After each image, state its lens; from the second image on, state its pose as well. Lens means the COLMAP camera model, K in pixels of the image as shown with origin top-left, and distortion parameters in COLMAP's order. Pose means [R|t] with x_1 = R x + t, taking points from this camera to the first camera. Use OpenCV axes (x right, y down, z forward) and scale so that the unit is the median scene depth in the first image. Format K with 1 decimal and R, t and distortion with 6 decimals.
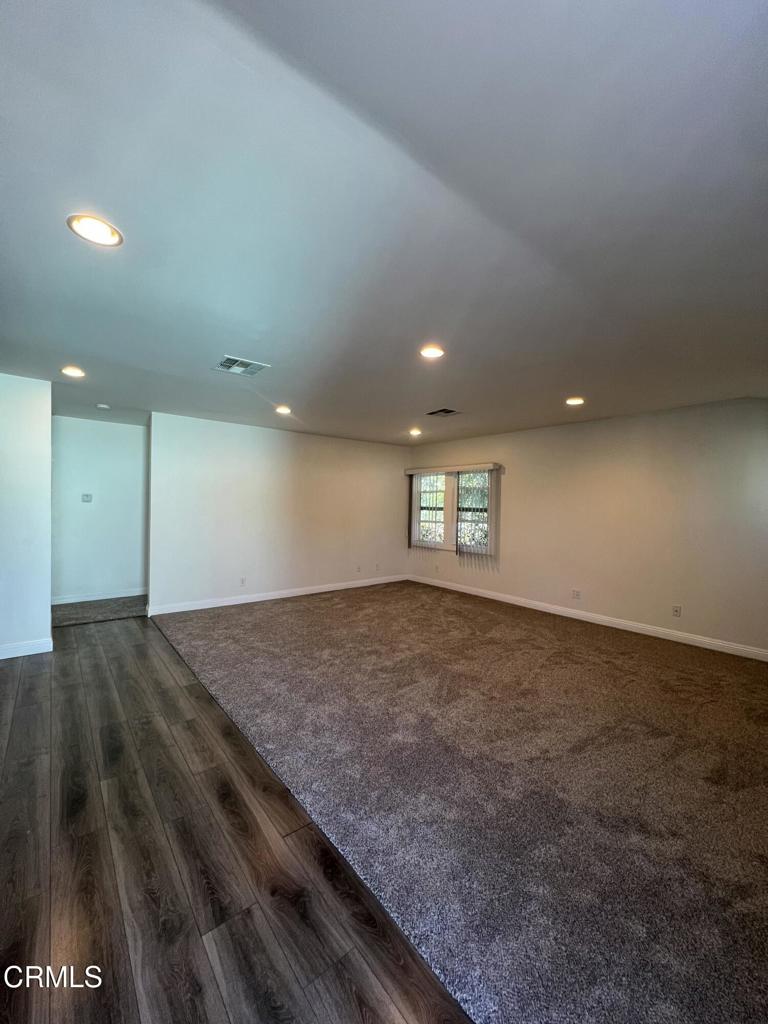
lens RADIAL K [[408.9, 0, 382.9], [0, 408.9, 511.3], [0, 0, 1]] dist [-0.001042, 0.000536]
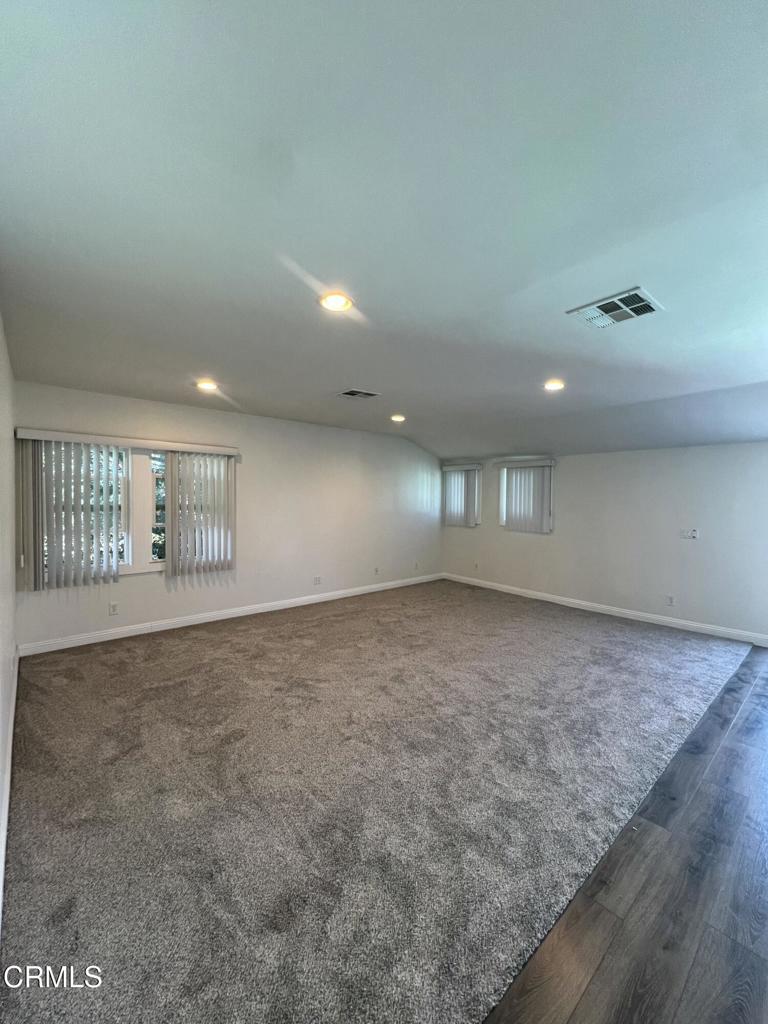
lens RADIAL K [[408.9, 0, 382.9], [0, 408.9, 511.3], [0, 0, 1]] dist [-0.001042, 0.000536]
pose [[-0.034693, -0.046075, 0.998335, -1.900913], [0.009051, 0.998881, 0.046415, -0.100674], [-0.999357, 0.010646, -0.034237, 2.601667]]
